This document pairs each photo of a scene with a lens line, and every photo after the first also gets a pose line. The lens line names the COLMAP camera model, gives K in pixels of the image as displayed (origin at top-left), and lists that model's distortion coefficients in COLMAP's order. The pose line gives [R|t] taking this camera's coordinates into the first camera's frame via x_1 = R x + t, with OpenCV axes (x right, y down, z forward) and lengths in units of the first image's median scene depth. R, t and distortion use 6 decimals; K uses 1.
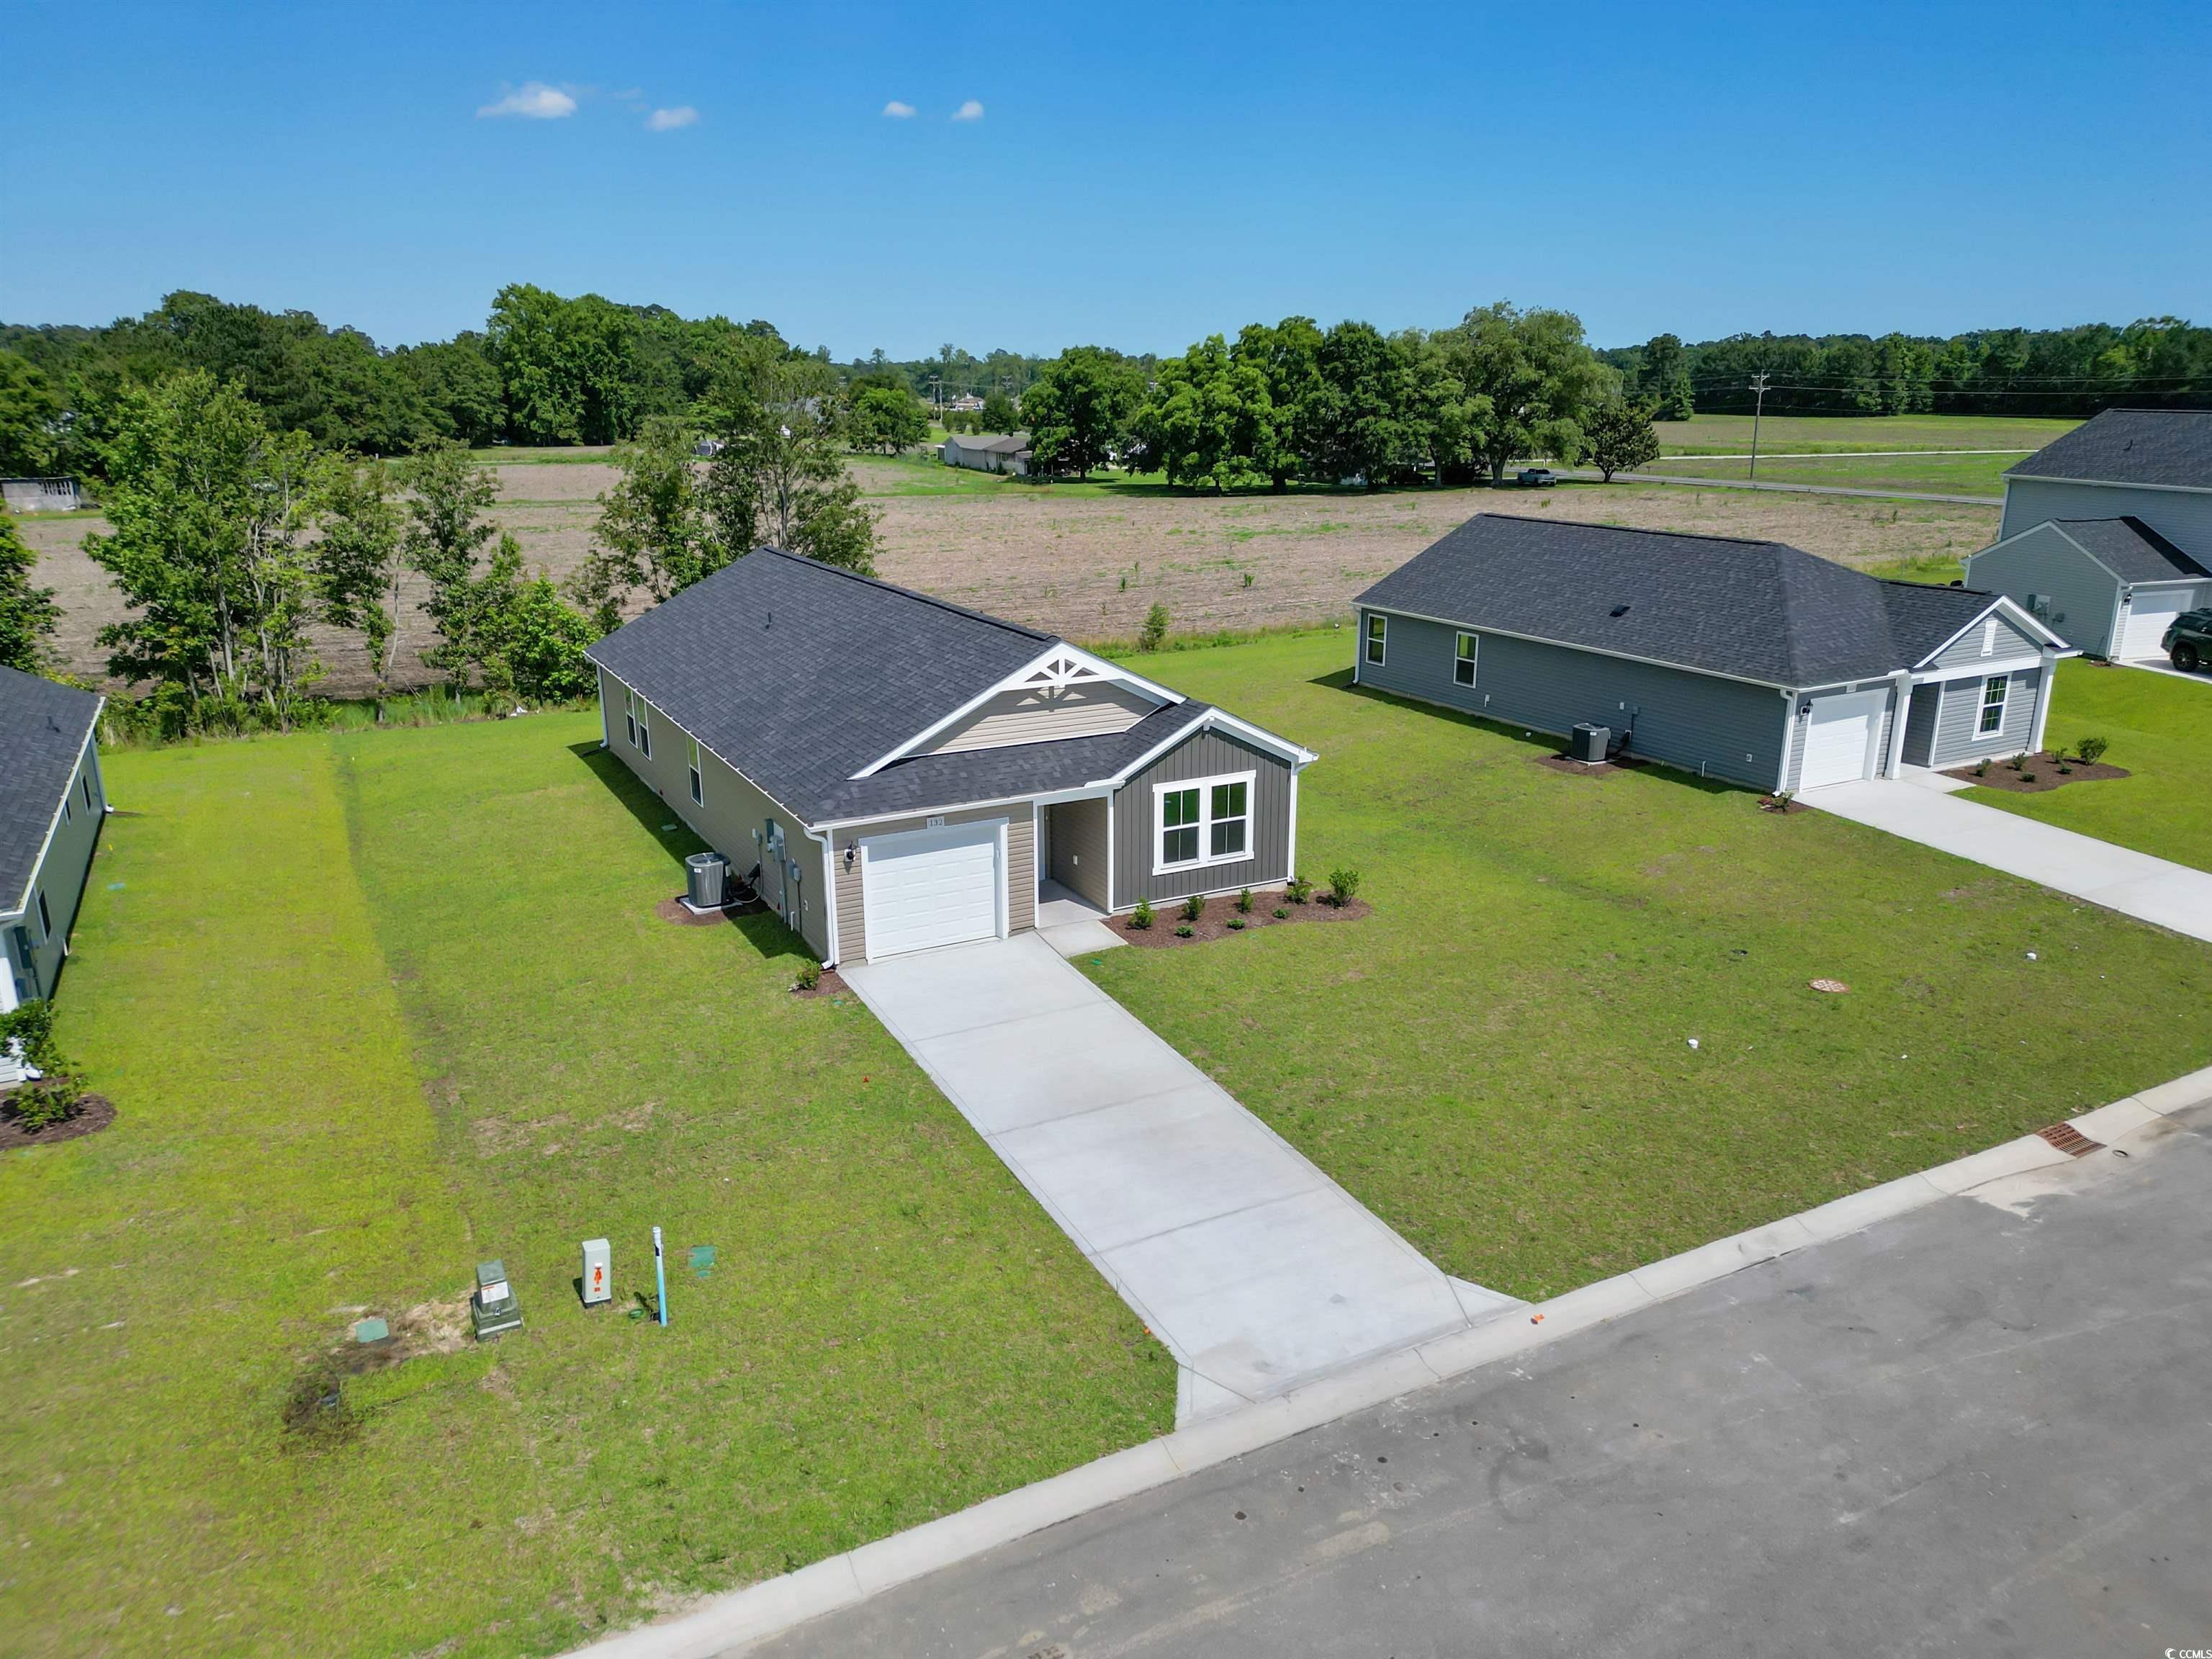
lens RADIAL K [[1482.2, 0, 1106.0], [0, 1482.2, 829.5], [0, 0, 1]] dist [0.079647, -0.068279]
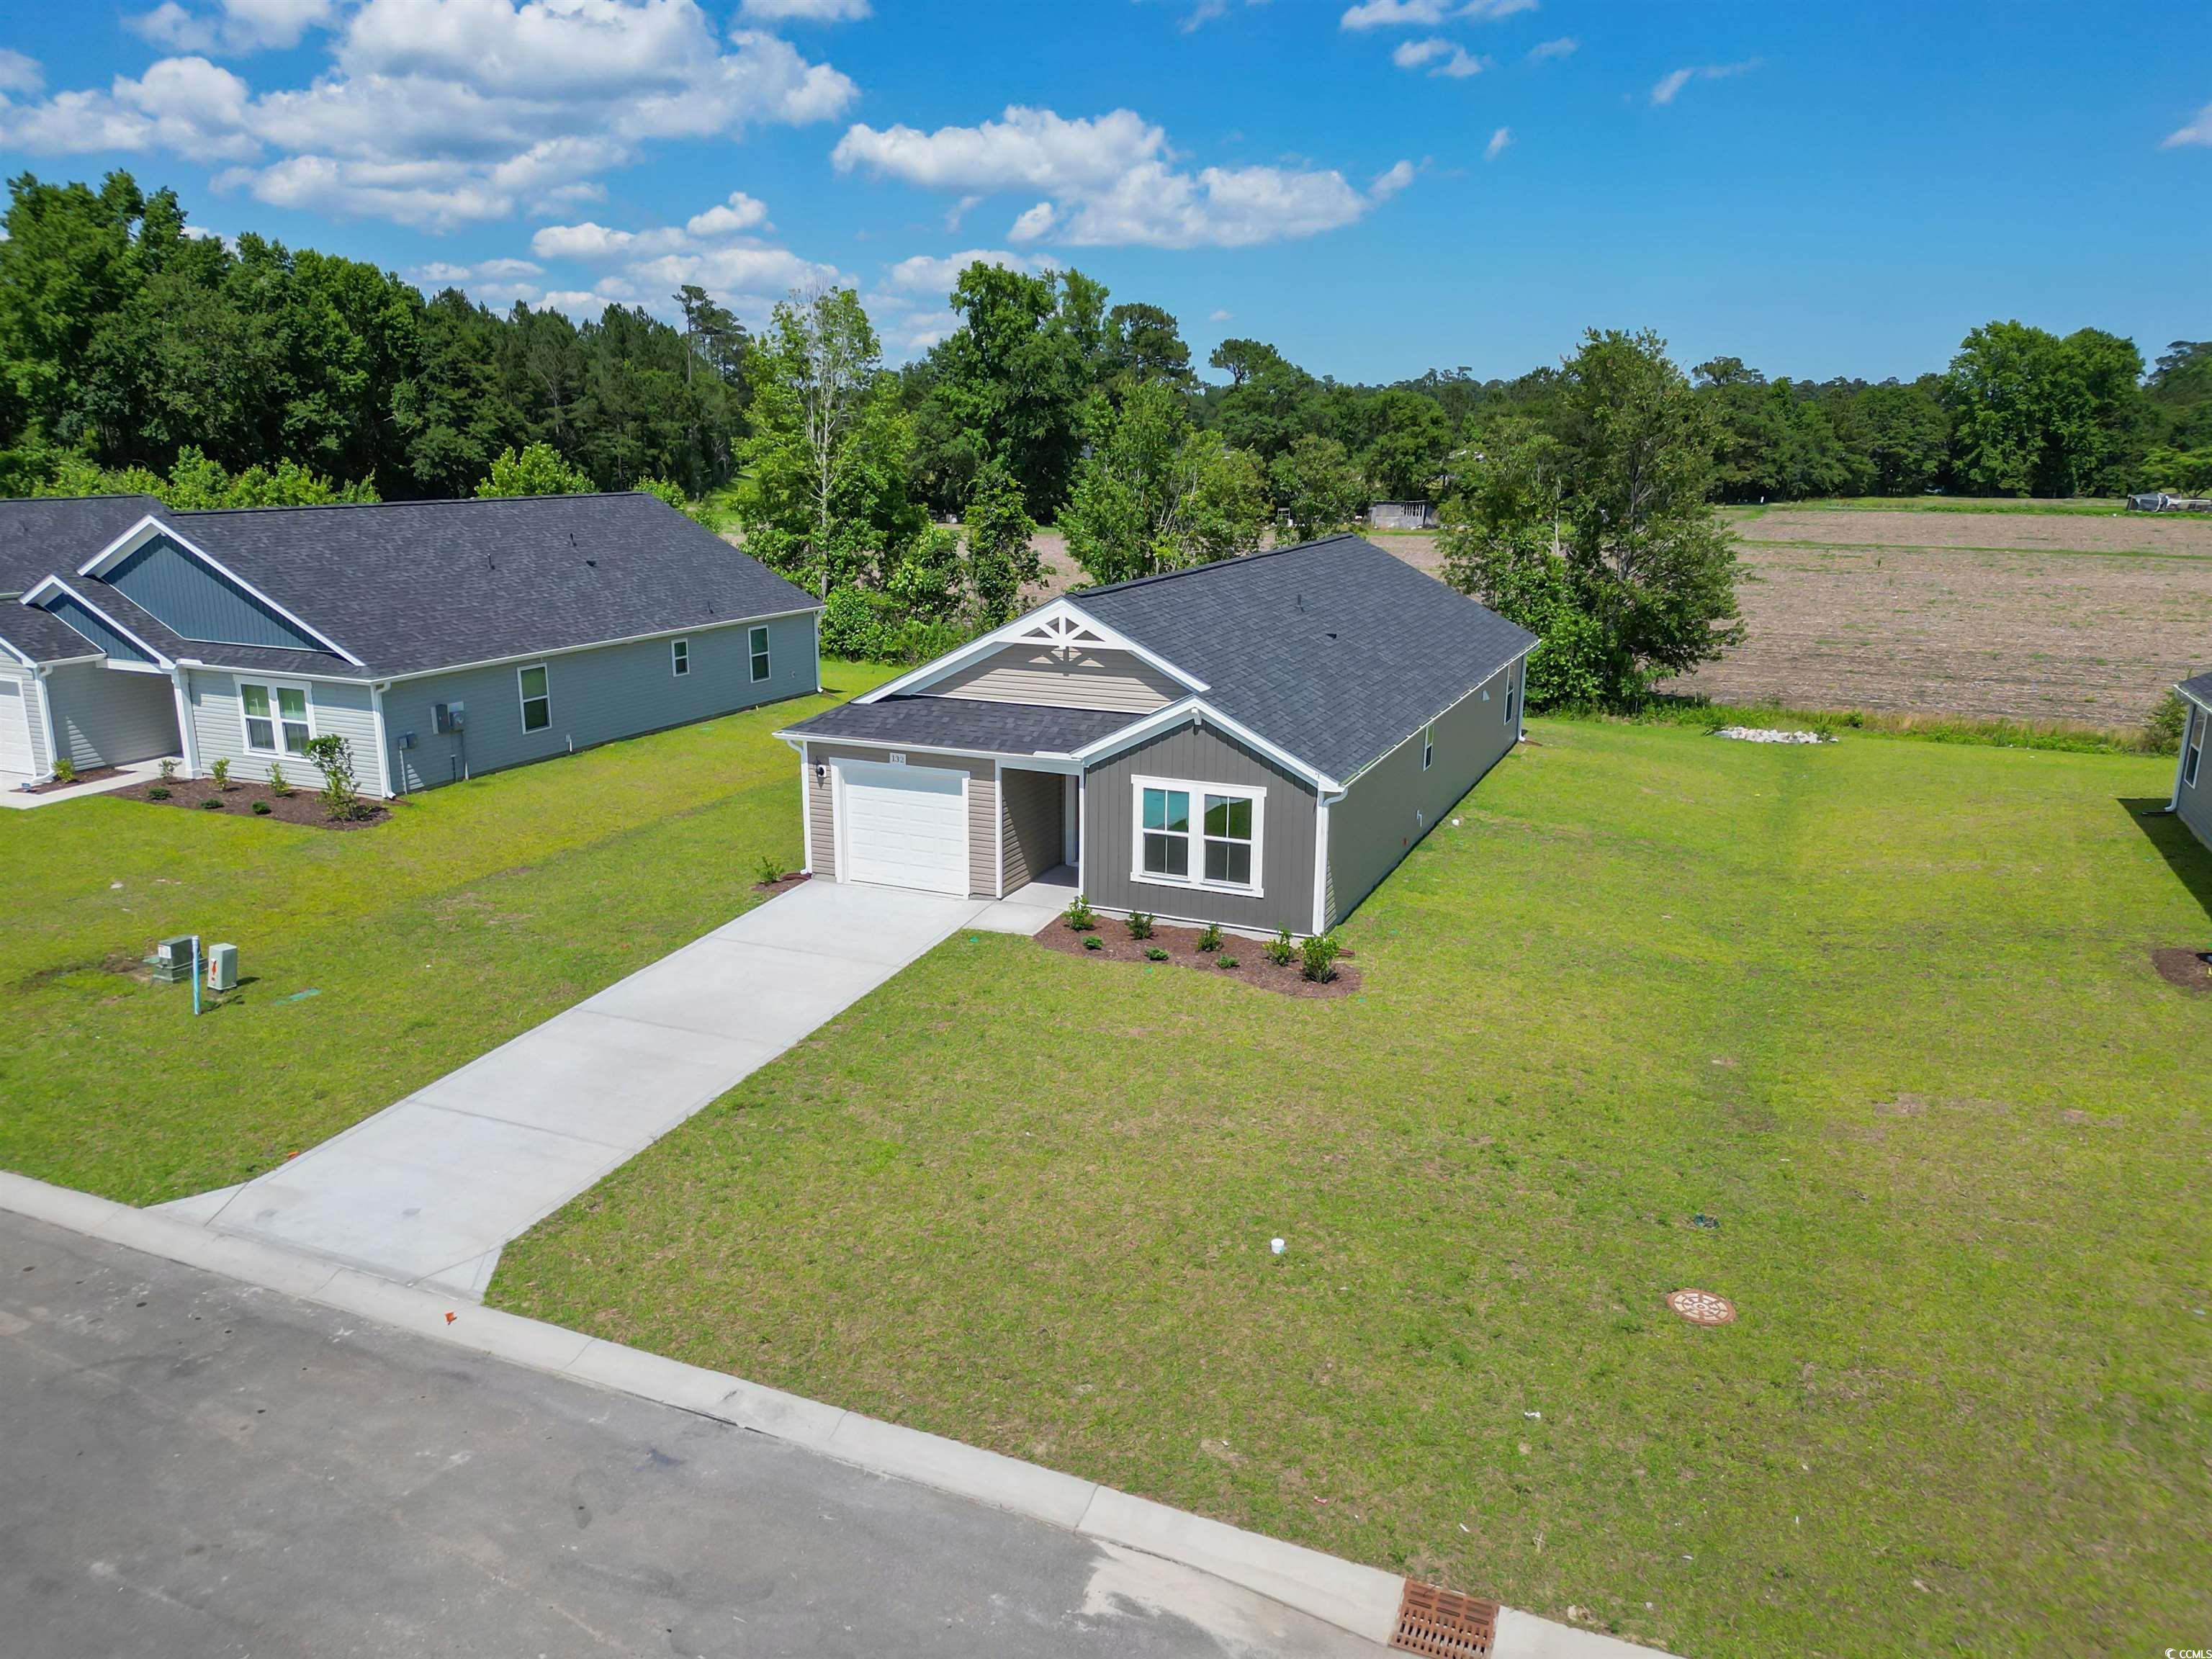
lens RADIAL K [[1543.4, 0, 1143.5], [0, 1543.4, 840.6], [0, 0, 1]] dist [0.083185, -0.094078]
pose [[0.634067, 0.203292, -0.746077, 0.369013], [-0.230022, 0.970735, 0.069019, -0.029158], [0.738274, 0.127851, 0.662273, 0.211251]]
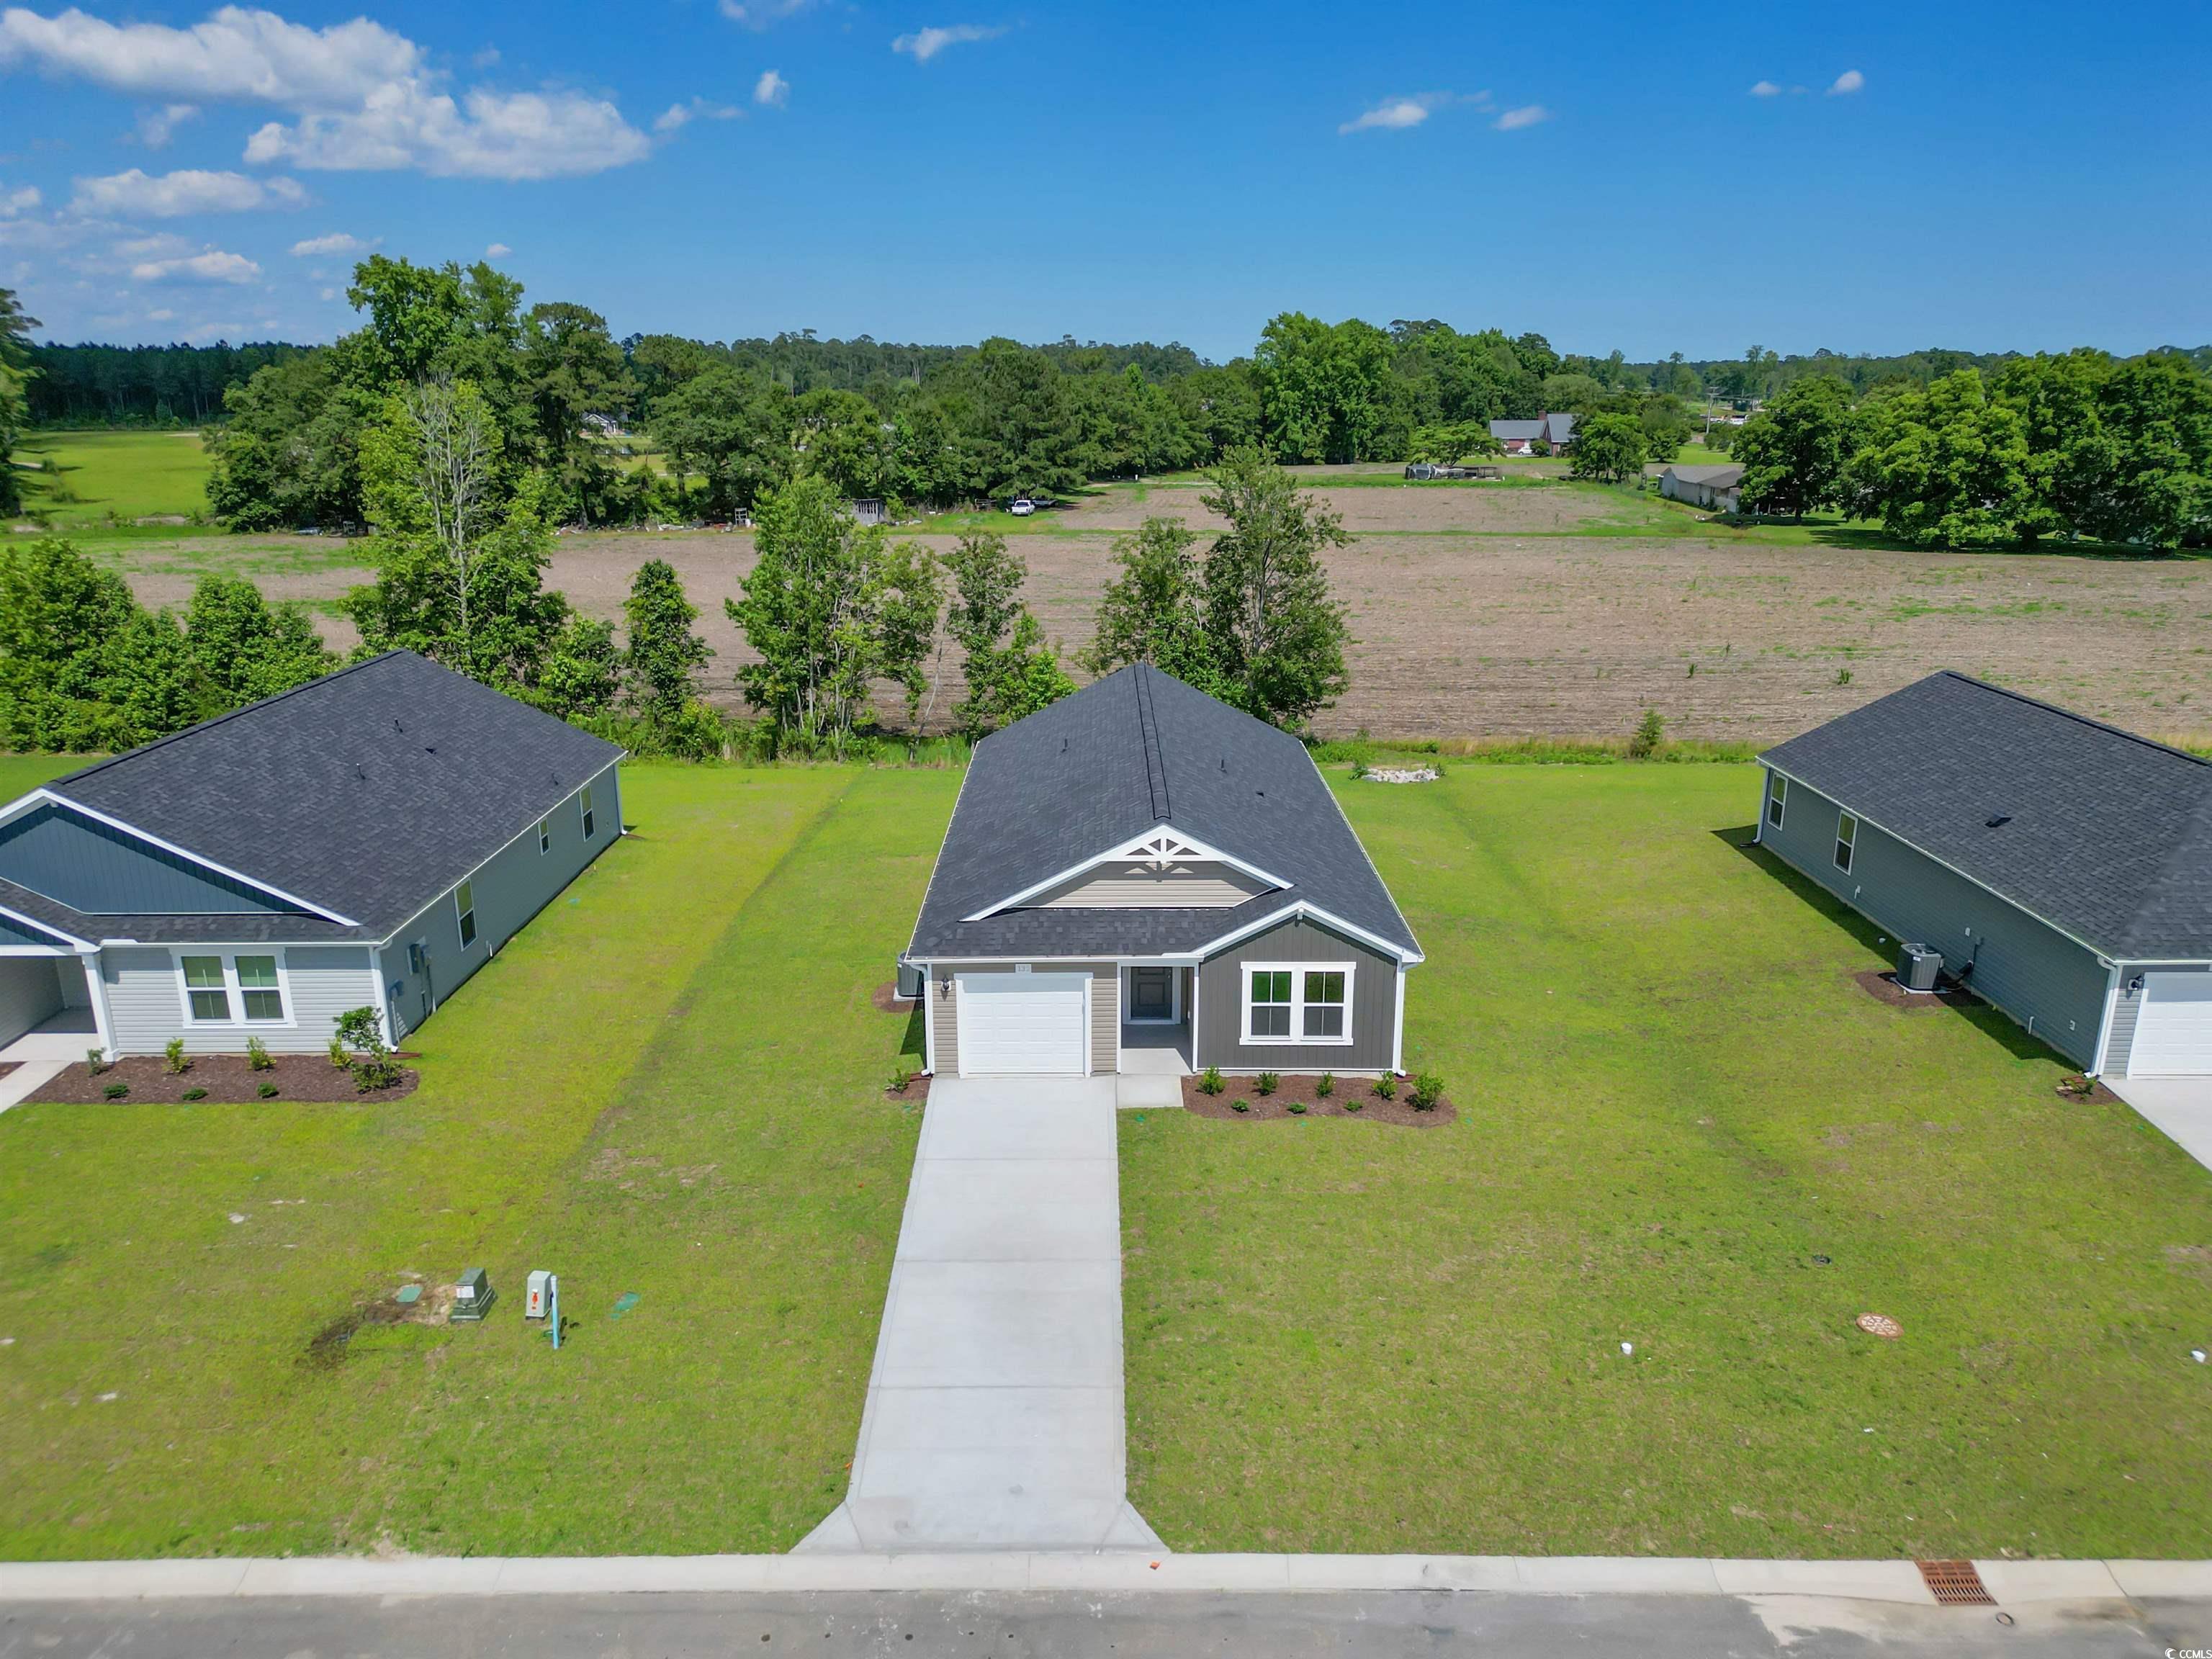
lens RADIAL K [[1493.7, 0, 1138.3], [0, 1493.7, 831.0], [0, 0, 1]] dist [0.079451, -0.077100]
pose [[0.890317, 0.133594, -0.435302, 0.217544], [-0.135588, 0.990407, 0.026638, -0.073448], [0.434685, 0.035306, 0.899890, -0.004756]]
